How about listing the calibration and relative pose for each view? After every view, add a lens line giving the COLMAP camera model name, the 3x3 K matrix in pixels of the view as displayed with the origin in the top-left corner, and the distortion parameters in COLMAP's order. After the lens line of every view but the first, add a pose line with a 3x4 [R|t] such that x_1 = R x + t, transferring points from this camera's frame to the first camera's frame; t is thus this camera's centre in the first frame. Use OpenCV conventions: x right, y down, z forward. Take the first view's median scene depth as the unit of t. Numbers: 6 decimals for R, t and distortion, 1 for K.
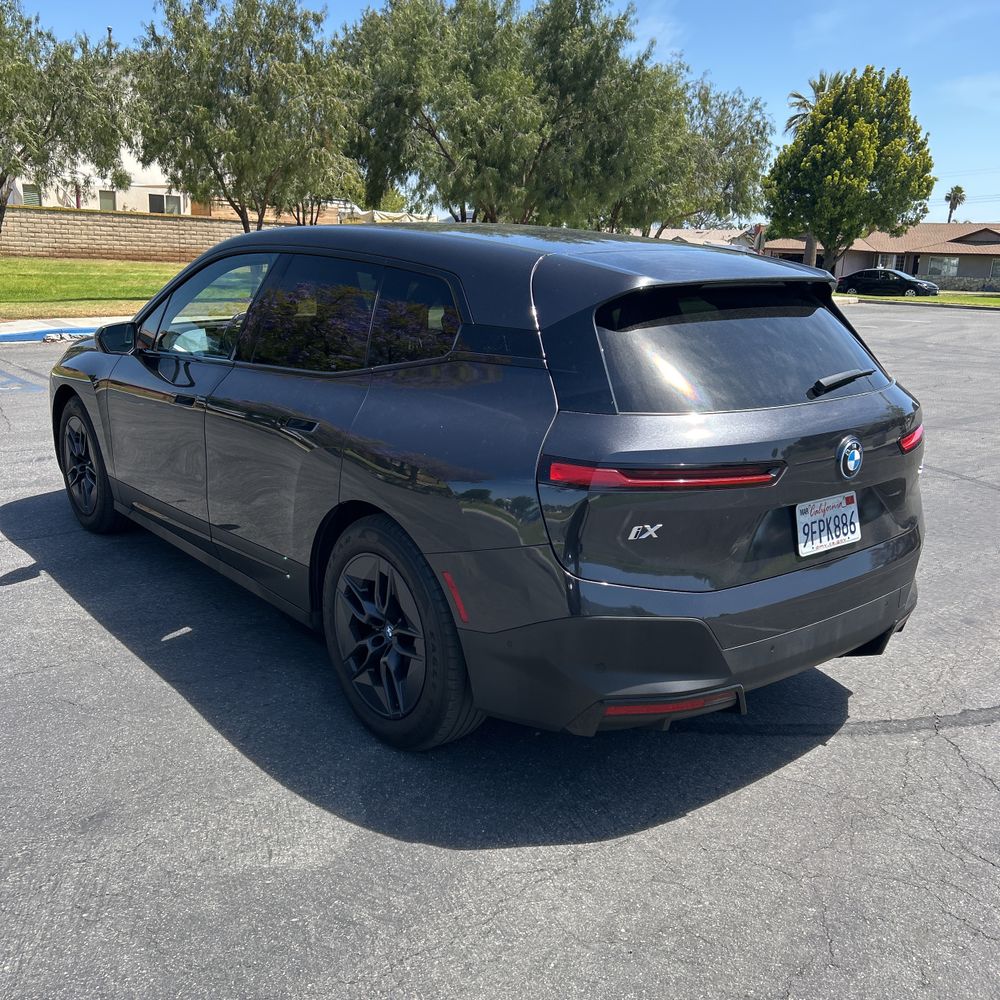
lens RADIAL K [[988.5, 0, 500.0], [0, 988.5, 500.0], [0, 0, 1]] dist [0.030041, 0.001026]
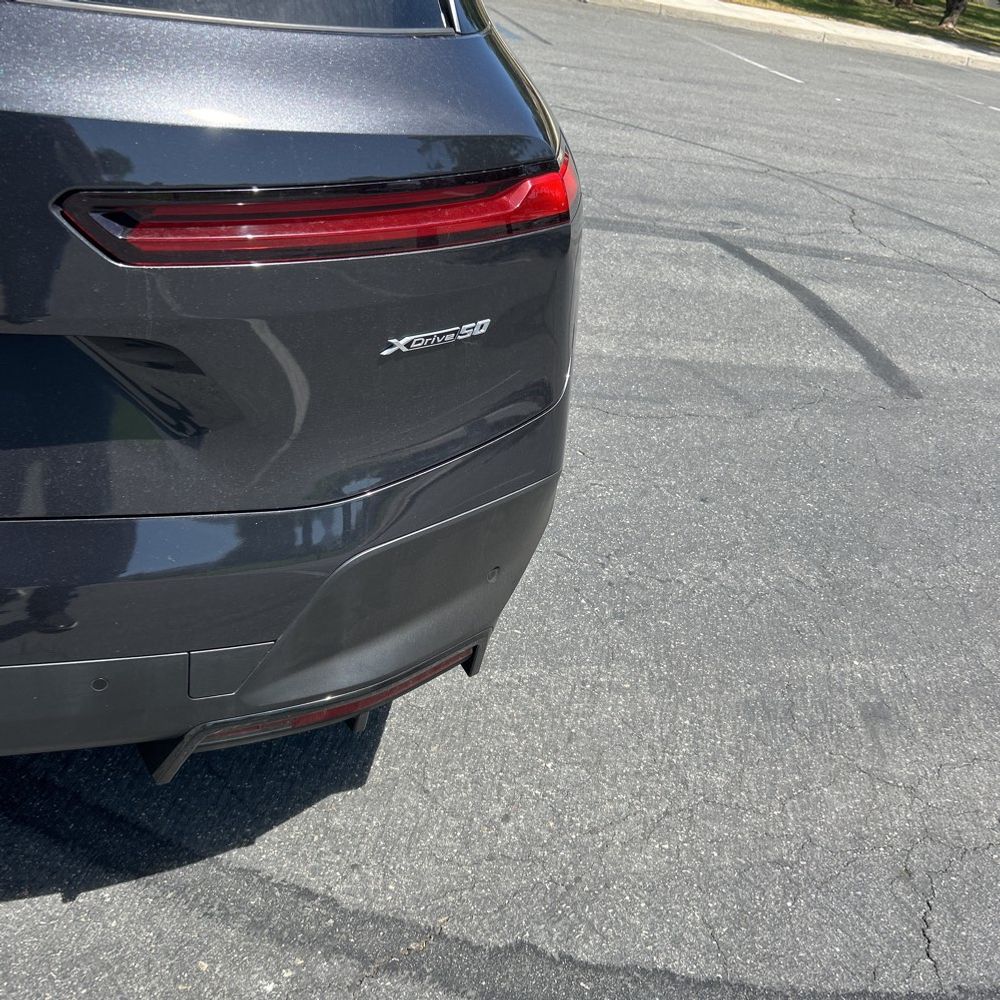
lens RADIAL K [[1010.4, 0, 501.9], [0, 1010.4, 499.2], [0, 0, 1]] dist [0.035096, -0.028955]
pose [[0.893926, 0.341798, -0.289948, 0.075046], [-0.258094, 0.921419, 0.290471, -0.011819], [0.366446, -0.184826, 0.911897, 0.093234]]
